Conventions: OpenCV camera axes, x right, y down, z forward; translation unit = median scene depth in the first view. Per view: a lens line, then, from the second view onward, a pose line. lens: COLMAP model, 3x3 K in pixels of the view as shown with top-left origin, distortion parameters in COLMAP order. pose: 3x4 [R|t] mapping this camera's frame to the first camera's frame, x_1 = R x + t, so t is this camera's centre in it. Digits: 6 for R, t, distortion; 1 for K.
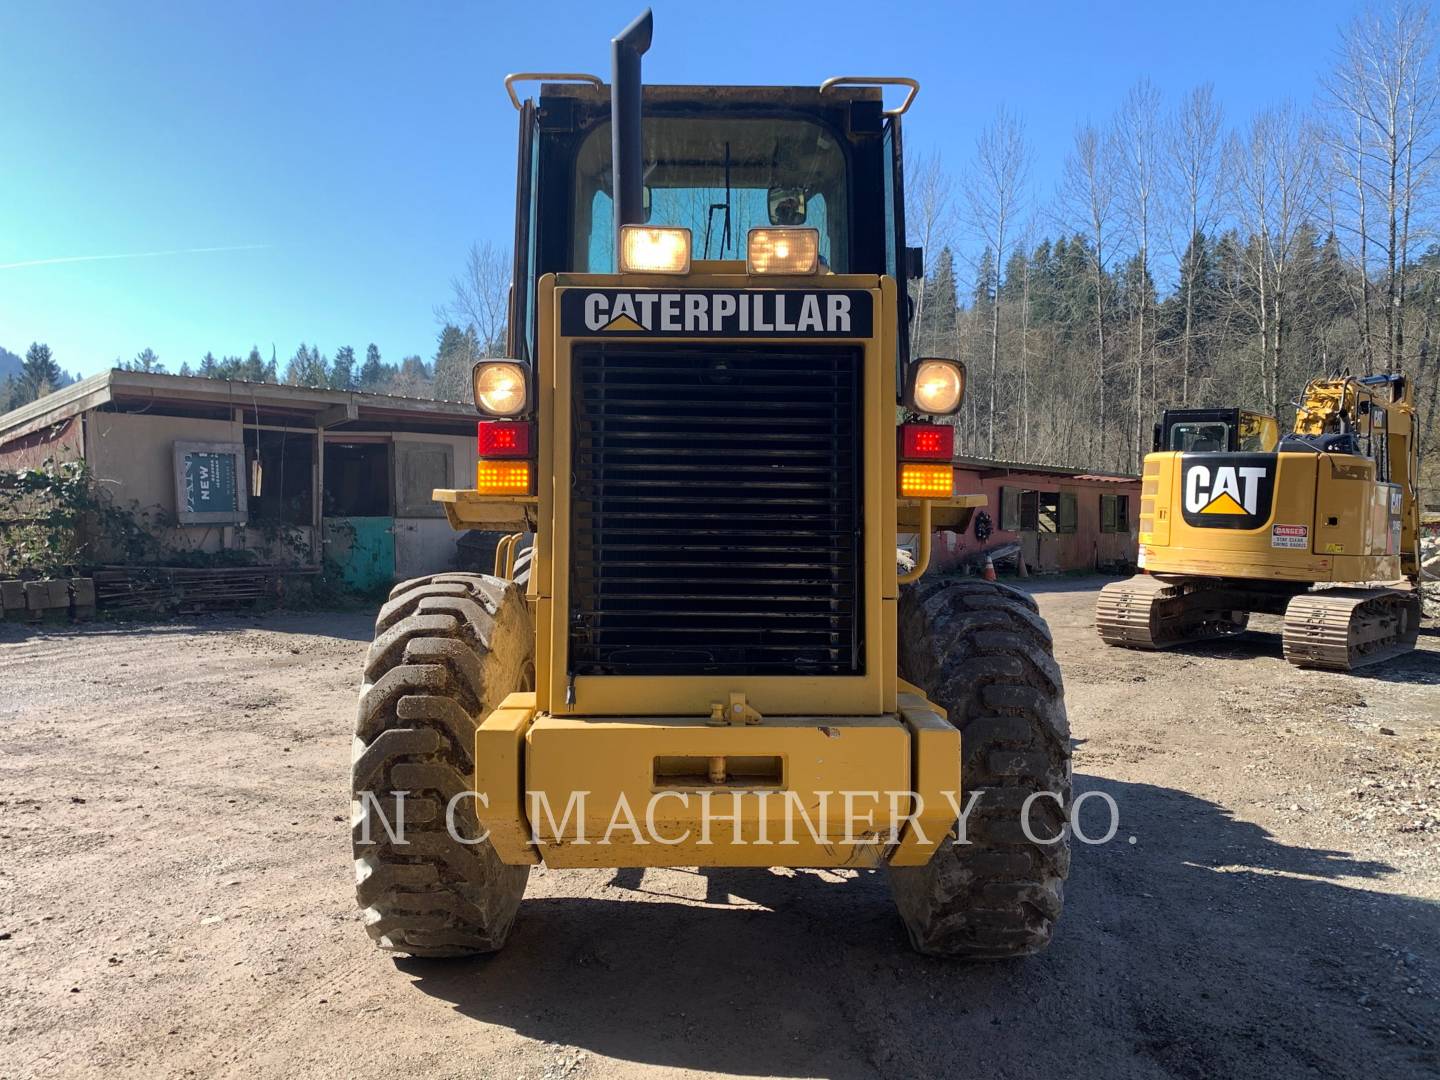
lens RADIAL K [[1243.4, 0, 726.0], [0, 1243.4, 500.5], [0, 0, 1]] dist [0.113978, -0.250943]
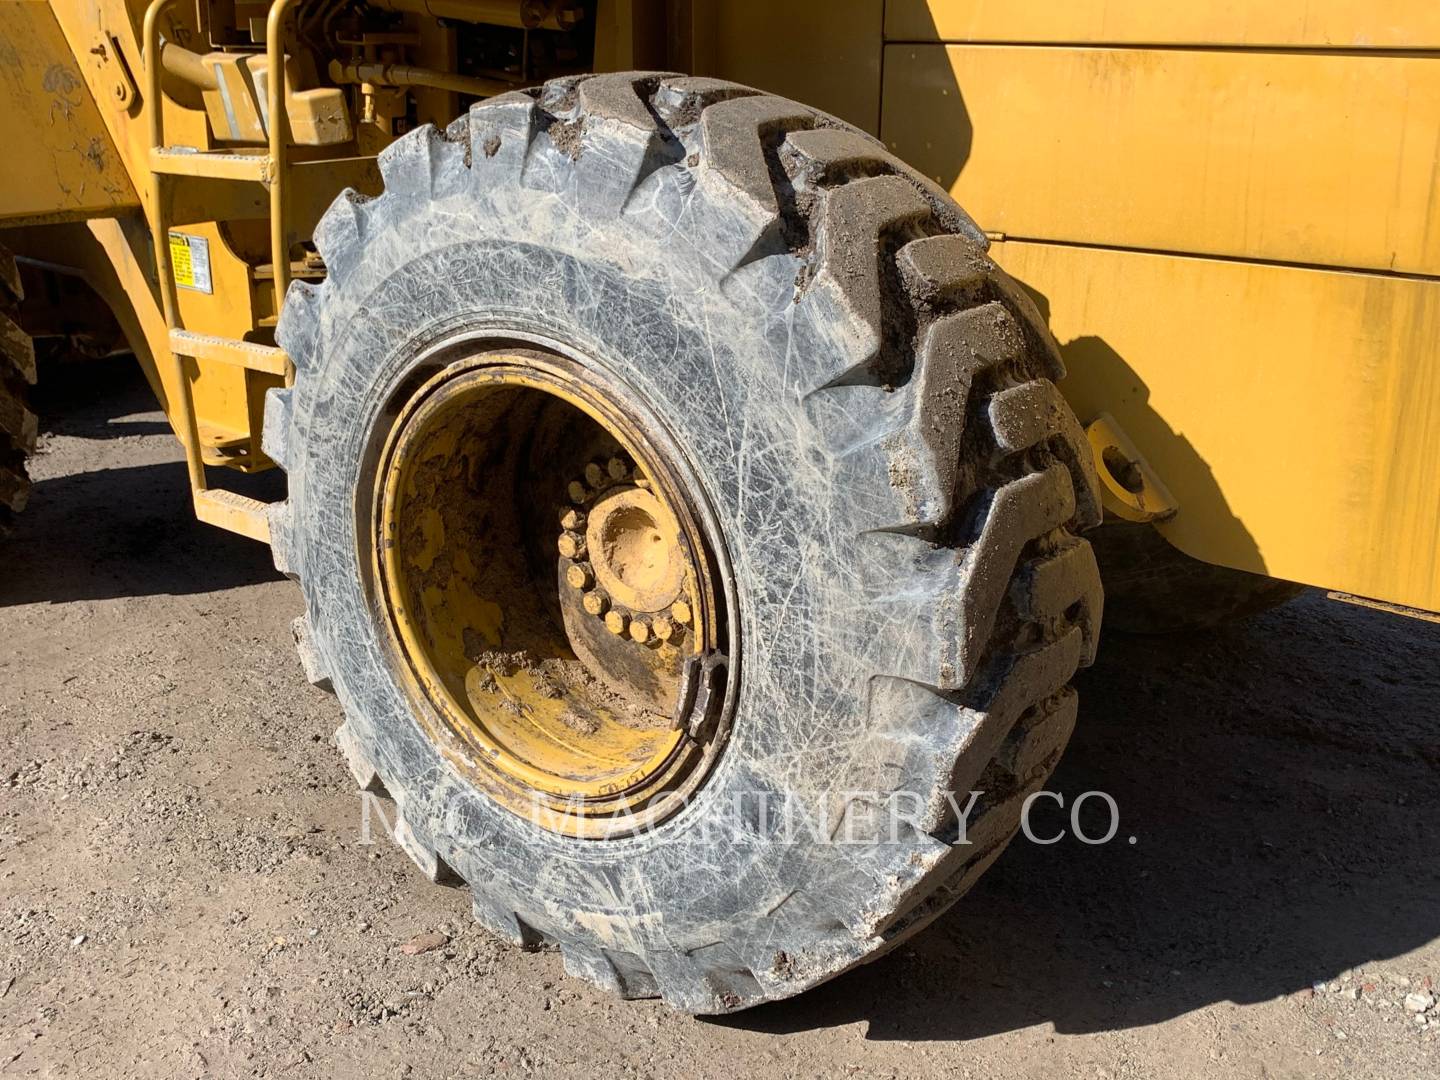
lens RADIAL K [[1520.3, 0, 719.4], [0, 1520.3, 519.7], [0, 0, 1]] dist [0.245880, -0.662814]
pose [[0.629052, -0.241866, 0.738779, -0.840772], [0.002590, 0.951012, 0.309143, 0.062306], [-0.777359, -0.192553, 0.598863, 0.997709]]
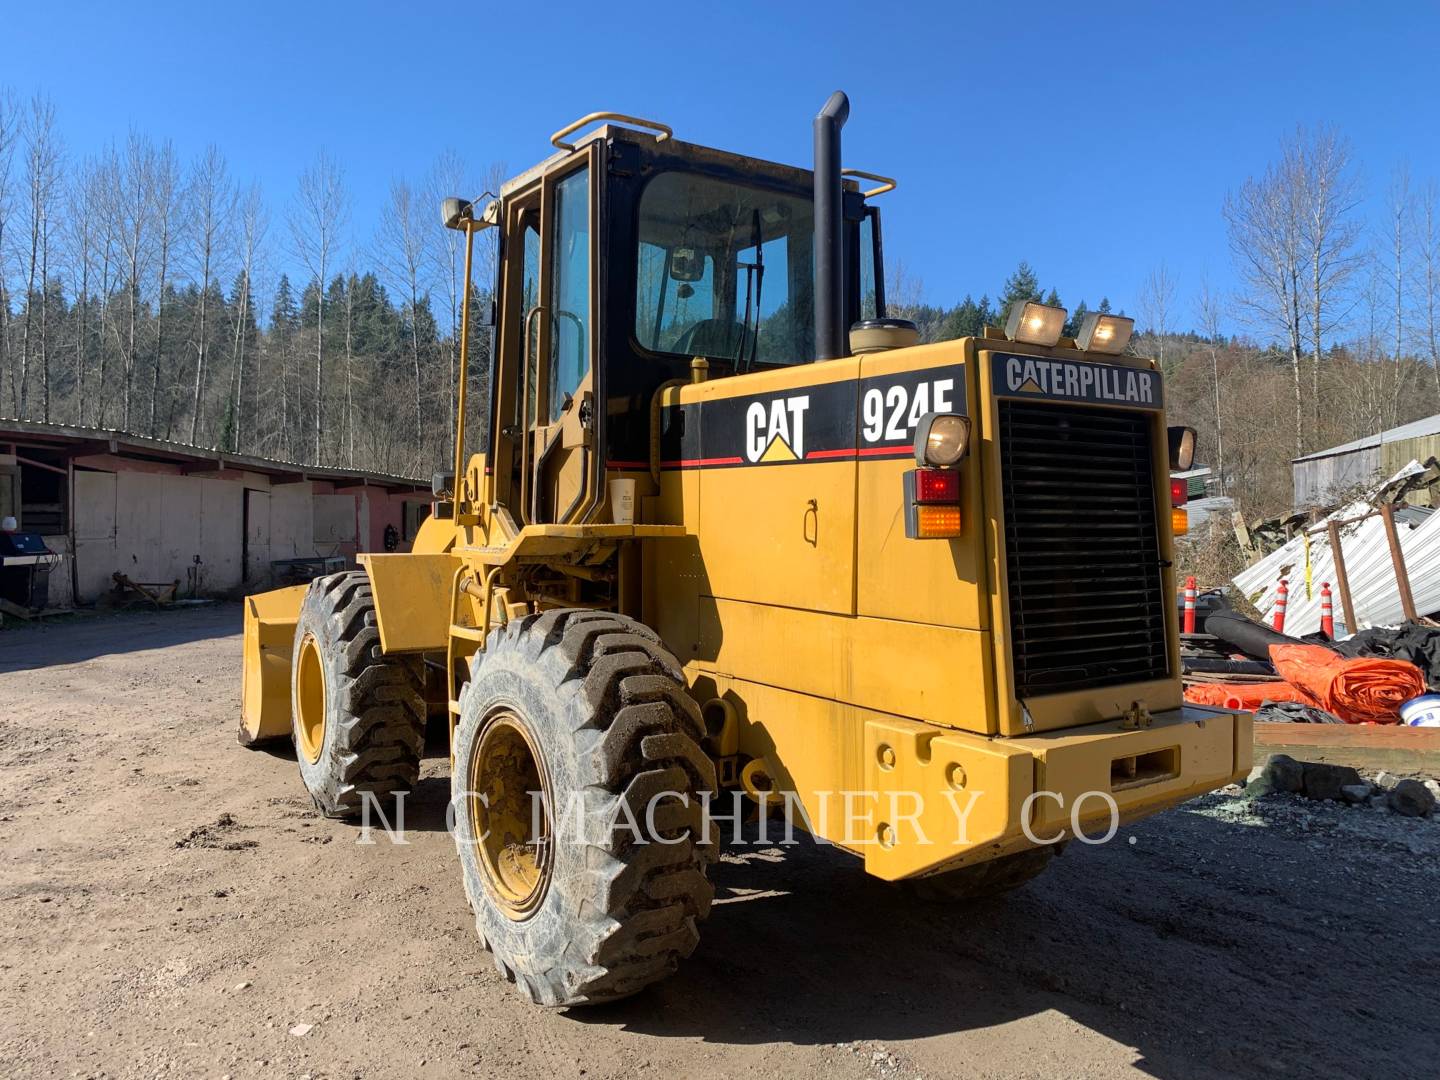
lens RADIAL K [[1105.2, 0, 717.9], [0, 1105.2, 506.5], [0, 0, 1]] dist [0.047567, -0.076182]
pose [[0.835550, 0.000620, 0.549414, -0.878336], [0.001787, 0.999991, -0.003847, -0.027989], [-0.549412, 0.004197, 0.835541, 0.306950]]
